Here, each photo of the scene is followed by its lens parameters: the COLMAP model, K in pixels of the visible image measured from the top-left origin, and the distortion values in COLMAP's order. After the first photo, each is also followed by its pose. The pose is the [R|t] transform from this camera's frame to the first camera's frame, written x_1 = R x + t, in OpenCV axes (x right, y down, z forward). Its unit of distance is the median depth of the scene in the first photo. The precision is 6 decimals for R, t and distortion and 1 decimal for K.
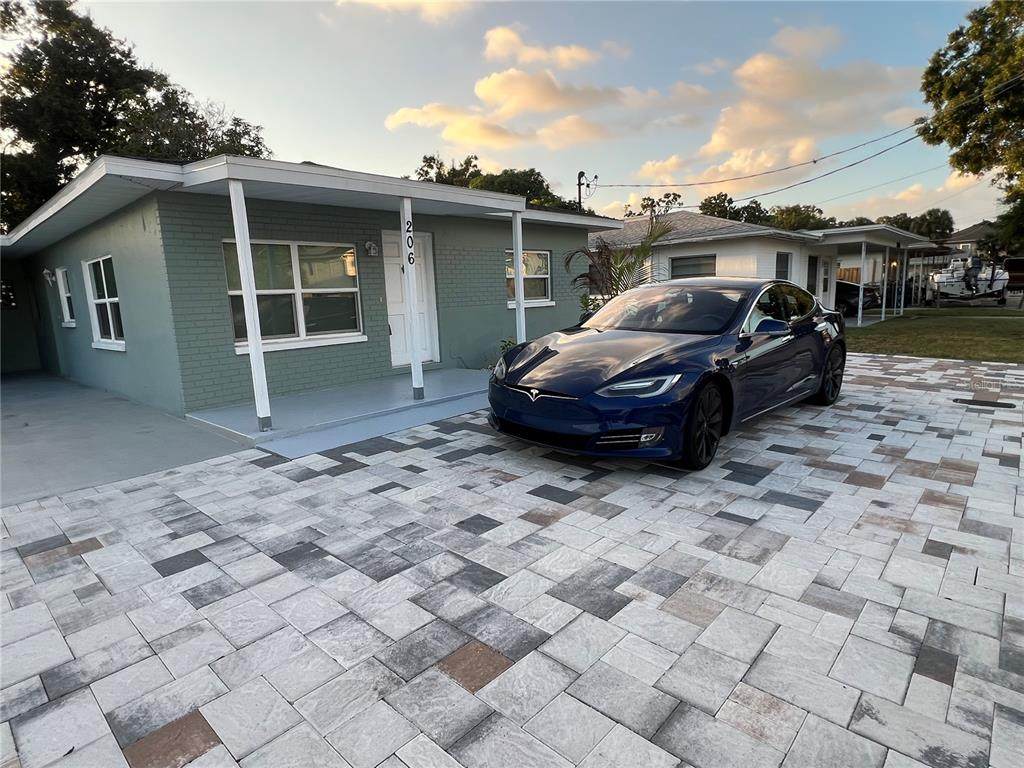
lens RADIAL K [[556.2, 0, 512.0], [0, 556.2, 385.2], [0, 0, 1]] dist [0.000451, 0.003282]
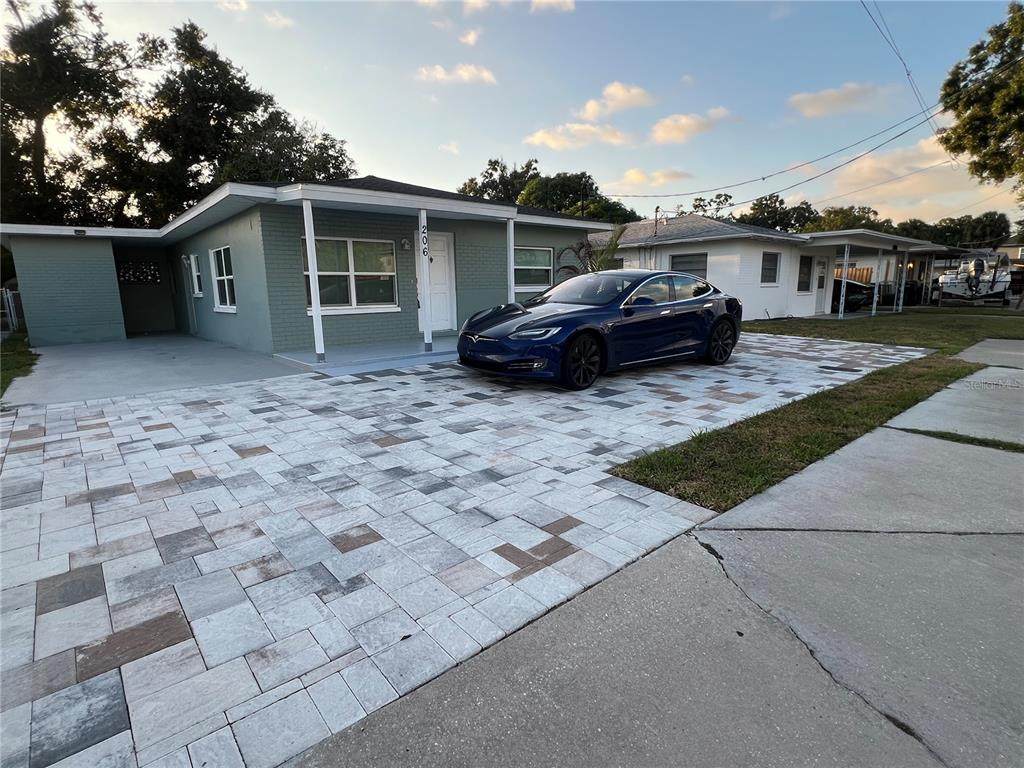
lens RADIAL K [[514.5, 0, 513.1], [0, 514.5, 383.9], [0, 0, 1]] dist [0.004621, 0.000080]
pose [[0.993163, 0.045759, -0.107390, 0.150379], [-0.043116, 0.998710, 0.026814, 0.049974], [0.108478, -0.022001, 0.993855, -0.224689]]
